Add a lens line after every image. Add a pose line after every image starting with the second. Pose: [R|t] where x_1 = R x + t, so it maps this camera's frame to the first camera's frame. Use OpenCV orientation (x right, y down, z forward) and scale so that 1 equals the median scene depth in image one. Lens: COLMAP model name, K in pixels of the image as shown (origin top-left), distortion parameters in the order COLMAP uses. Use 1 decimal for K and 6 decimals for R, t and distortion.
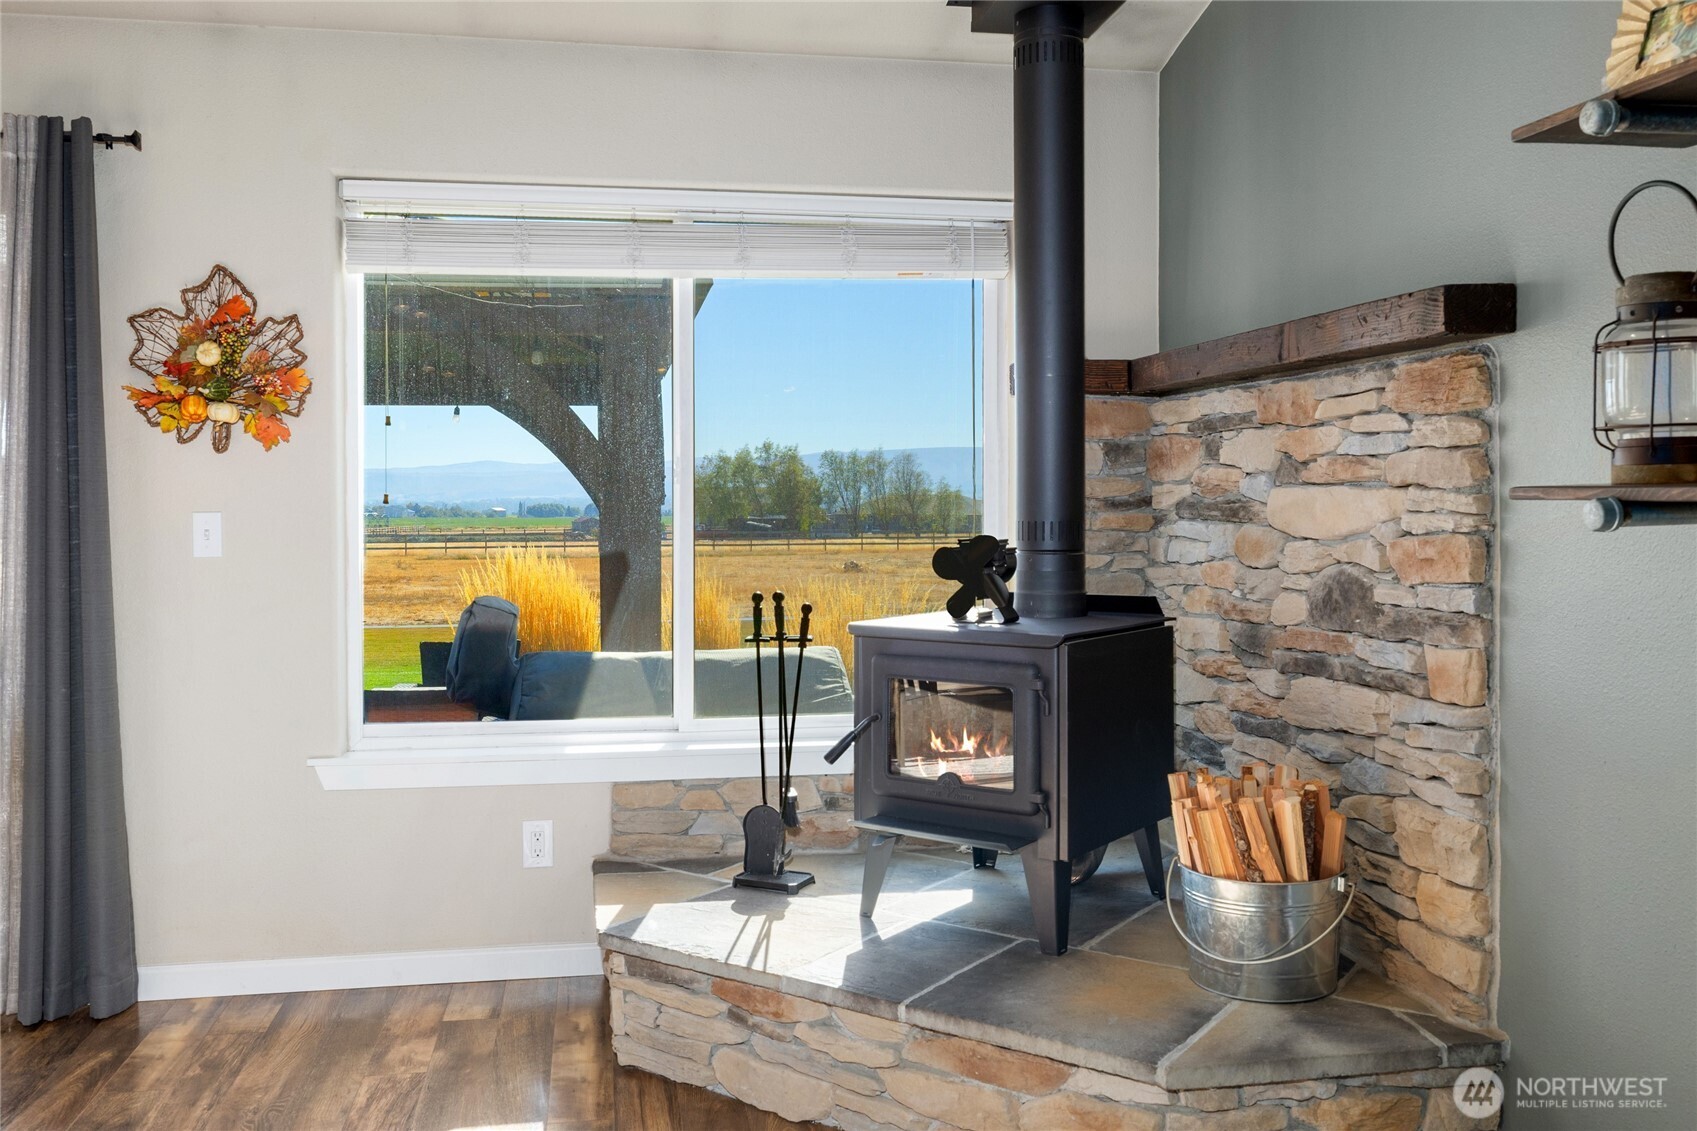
lens RADIAL K [[1331.1, 0, 721.4], [0, 1331.1, 511.0], [0, 0, 1]] dist [0.000942, 0.000580]
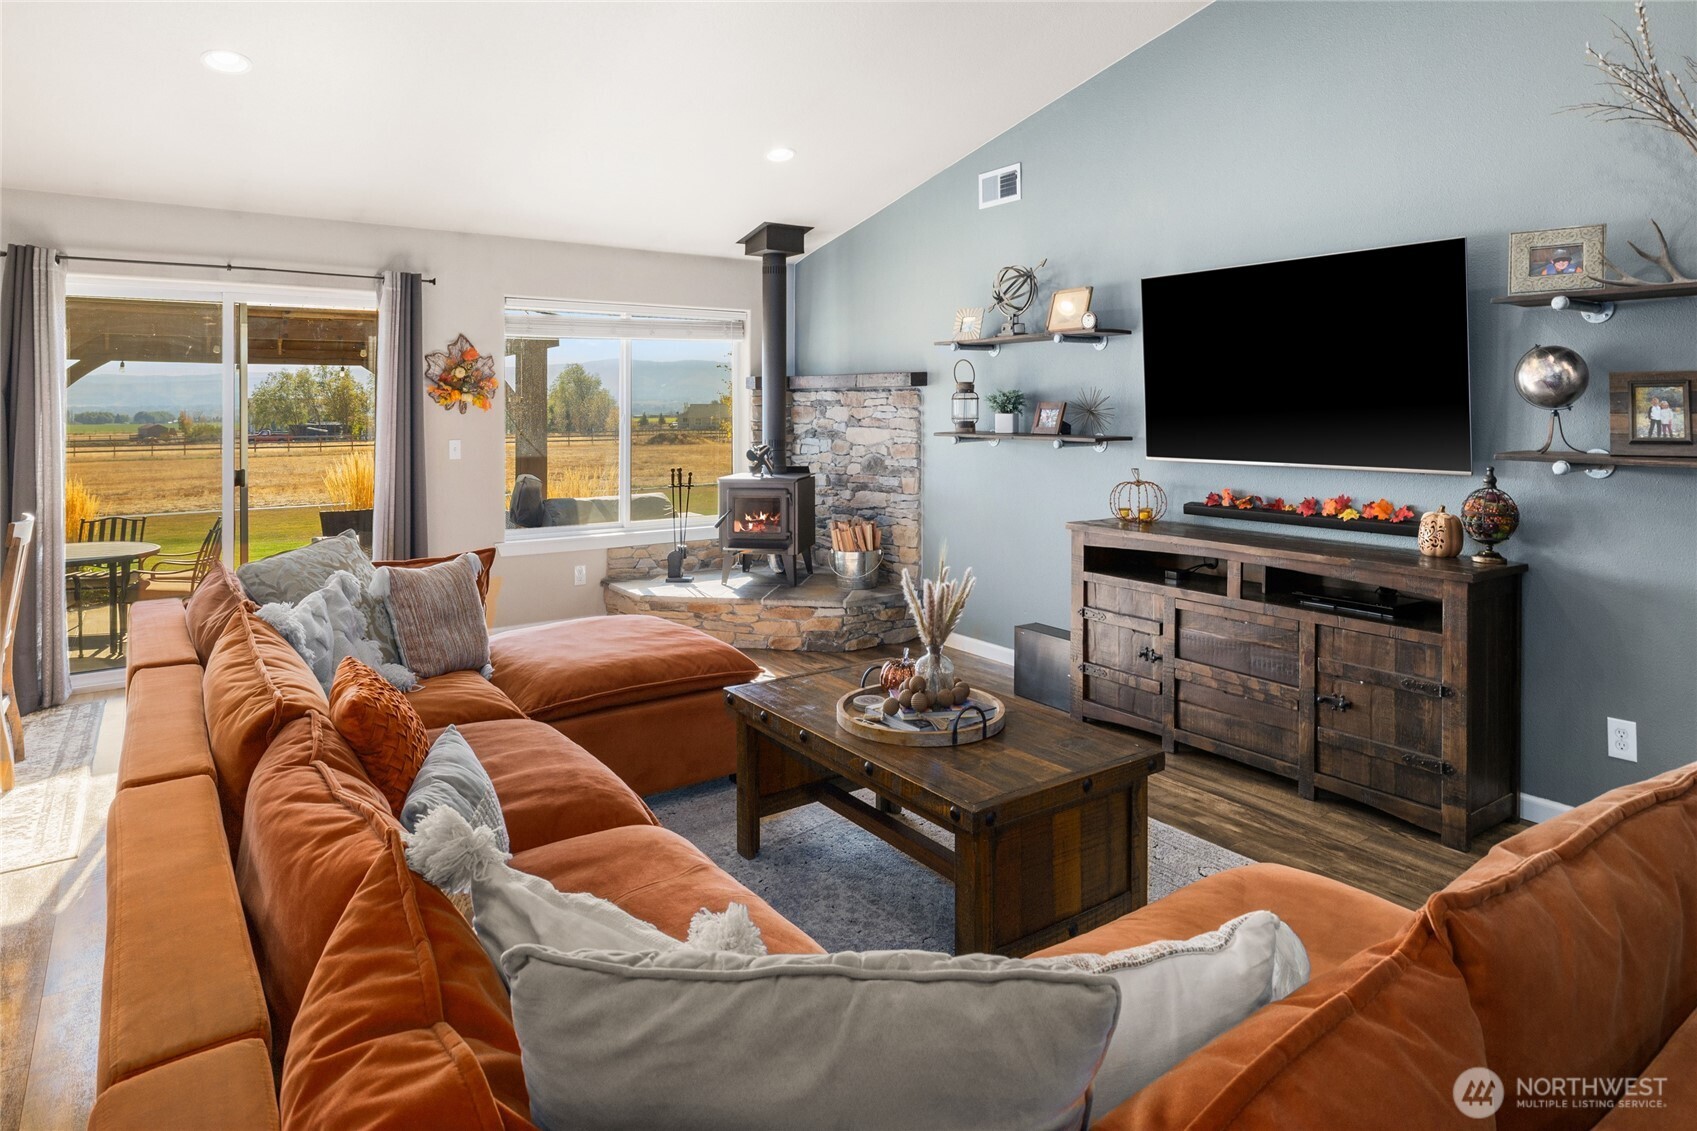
lens RADIAL K [[974.4, 0, 822.3], [0, 974.4, 416.2], [0, 0, 1]] dist [0.001672, 0.000569]
pose [[0.869595, 0.000699, 0.493765, -0.699744], [0.000209, 0.999998, -0.001783, -0.039030], [-0.493766, 0.001654, 0.869593, -0.840482]]
